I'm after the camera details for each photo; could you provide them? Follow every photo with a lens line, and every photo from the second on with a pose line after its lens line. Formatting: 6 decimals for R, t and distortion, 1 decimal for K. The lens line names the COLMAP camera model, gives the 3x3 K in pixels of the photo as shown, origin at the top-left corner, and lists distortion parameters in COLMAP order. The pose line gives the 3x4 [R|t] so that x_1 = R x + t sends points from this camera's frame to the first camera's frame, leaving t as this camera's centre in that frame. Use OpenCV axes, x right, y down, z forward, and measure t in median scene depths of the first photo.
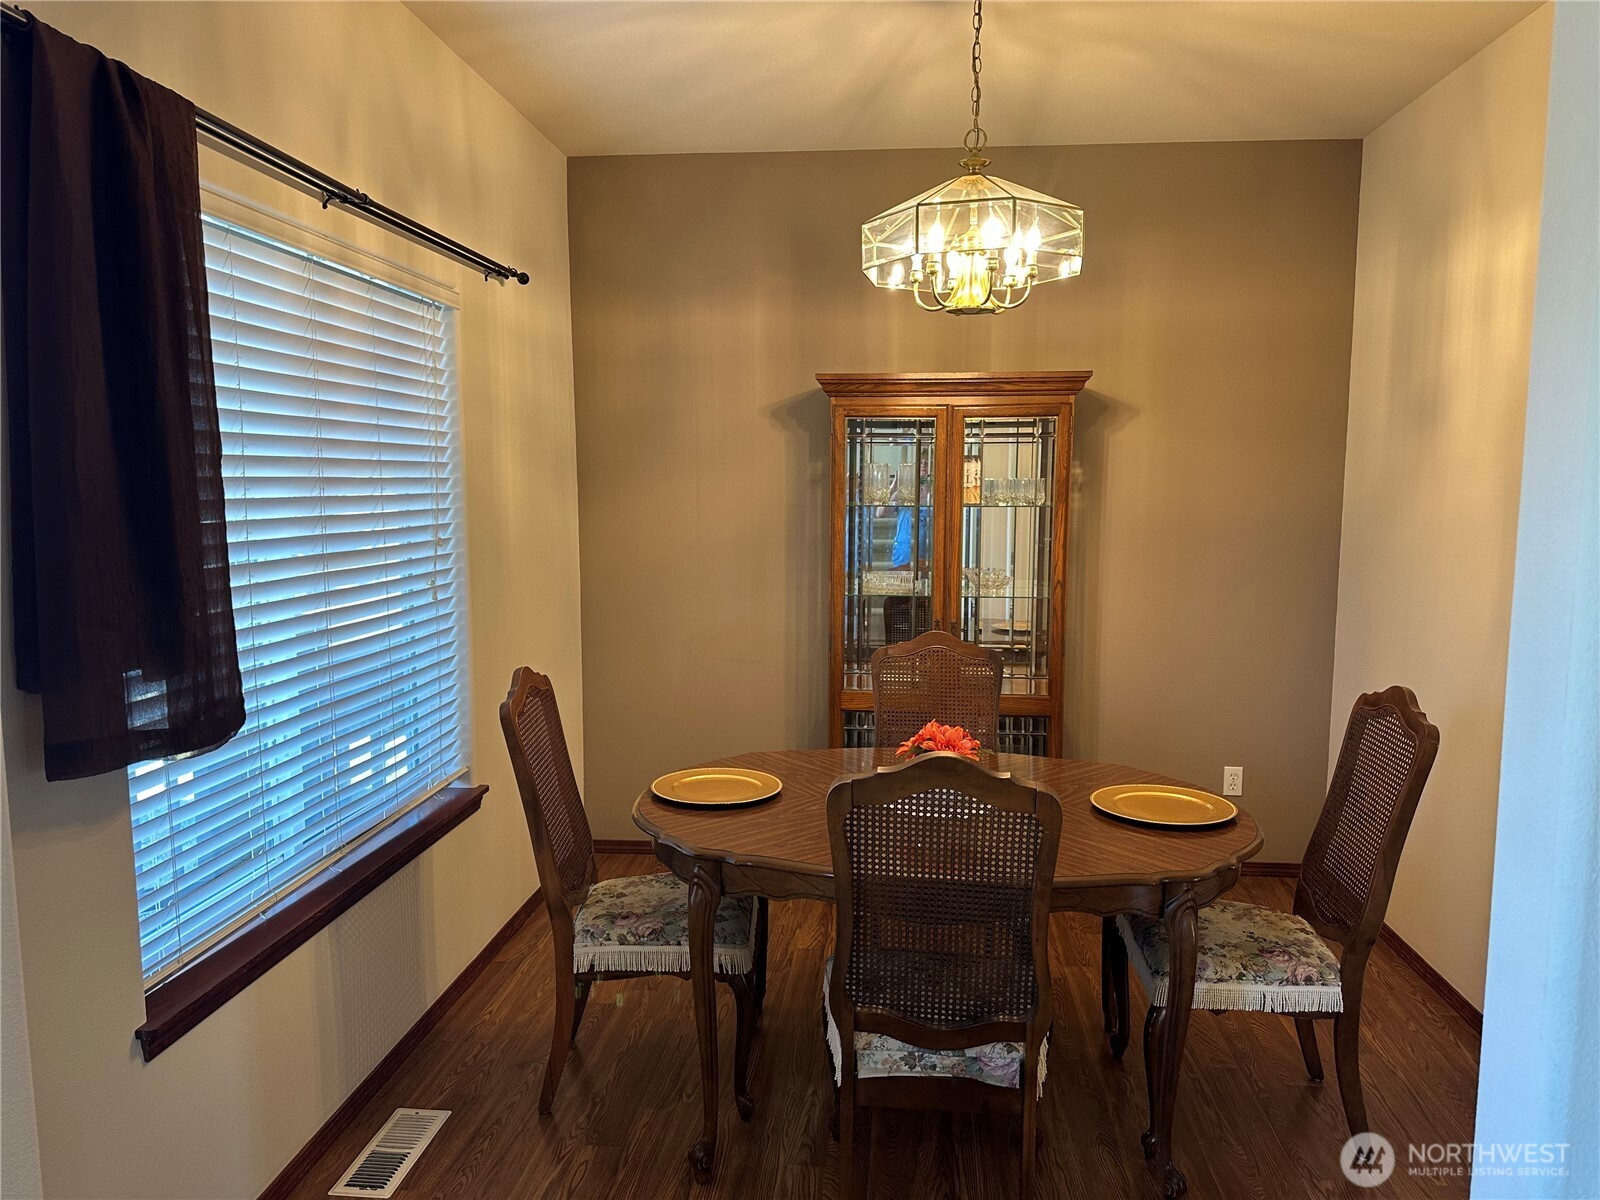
lens RADIAL K [[1124.3, 0, 800.1], [0, 1124.3, 604.6], [0, 0, 1]] dist [0.055893, -0.065976]
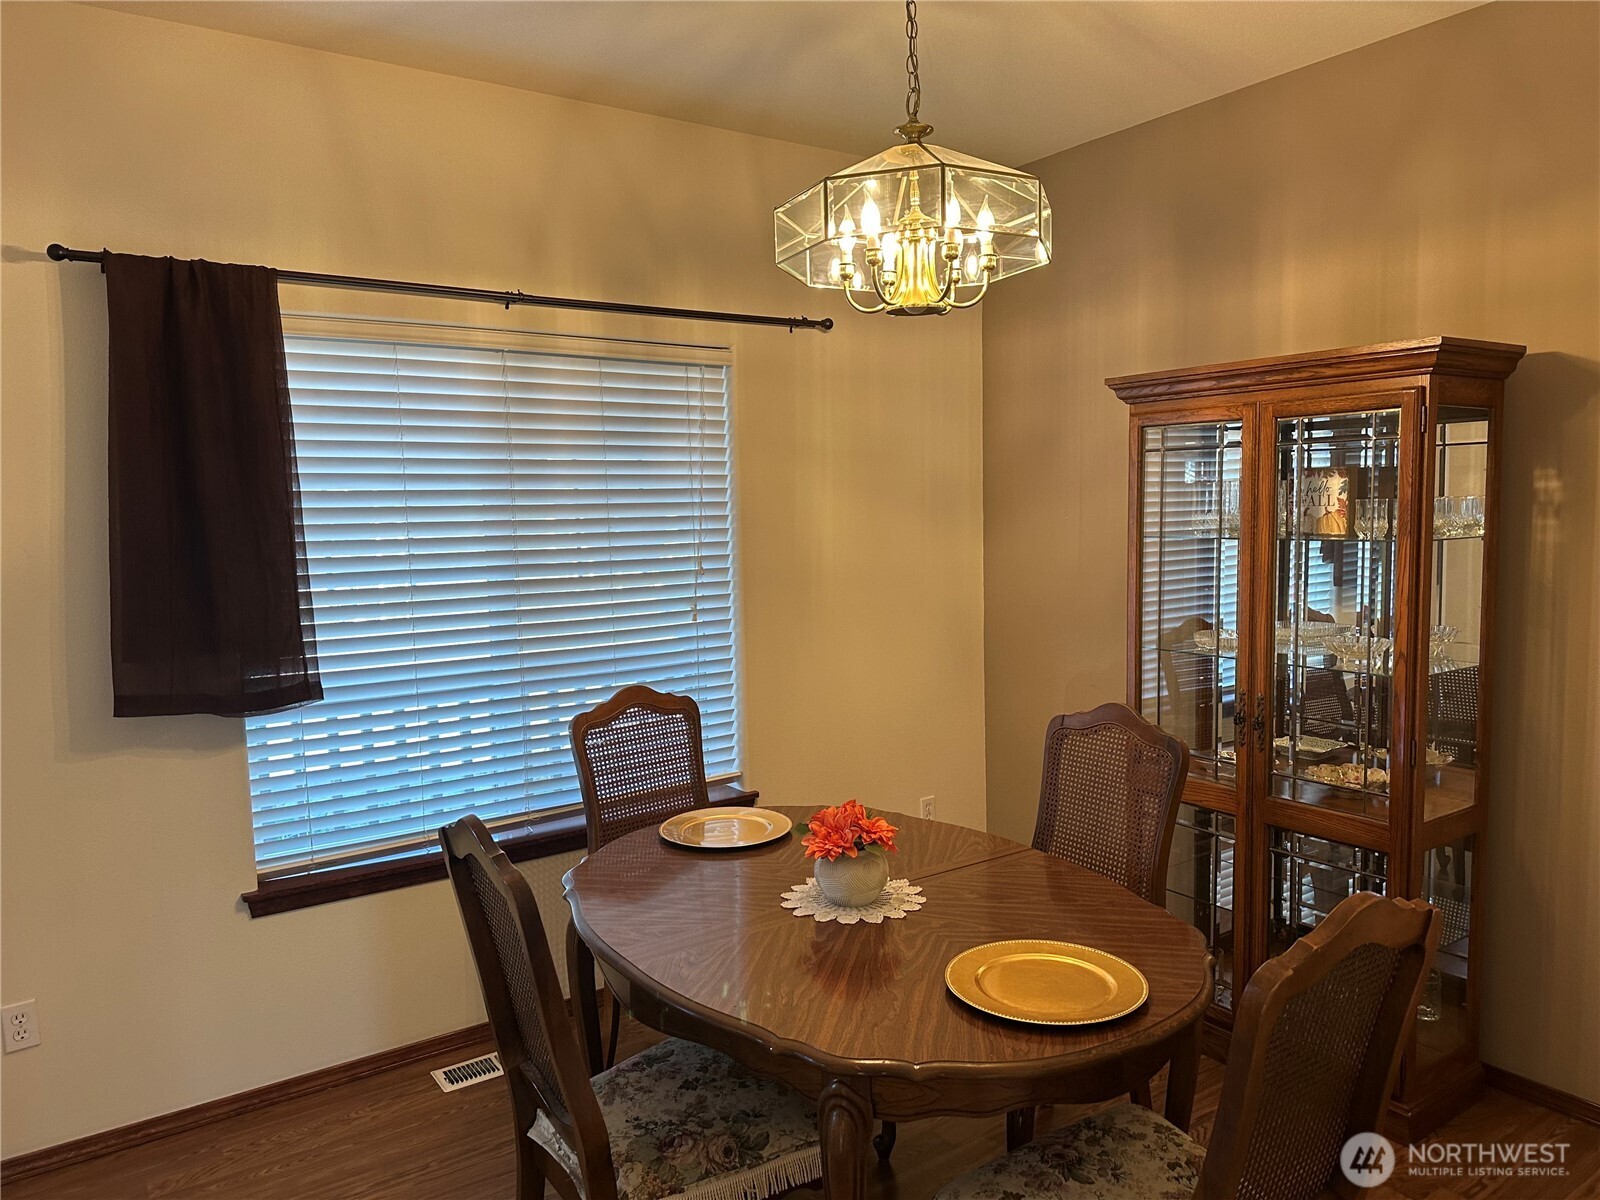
lens RADIAL K [[1124.3, 0, 792.6], [0, 1124.3, 616.4], [0, 0, 1]] dist [0.055893, -0.065976]
pose [[0.644321, 0.063016, -0.762155, 0.719713], [-0.057875, 0.997759, 0.033569, -0.063096], [0.762562, 0.022480, 0.646524, 0.404760]]
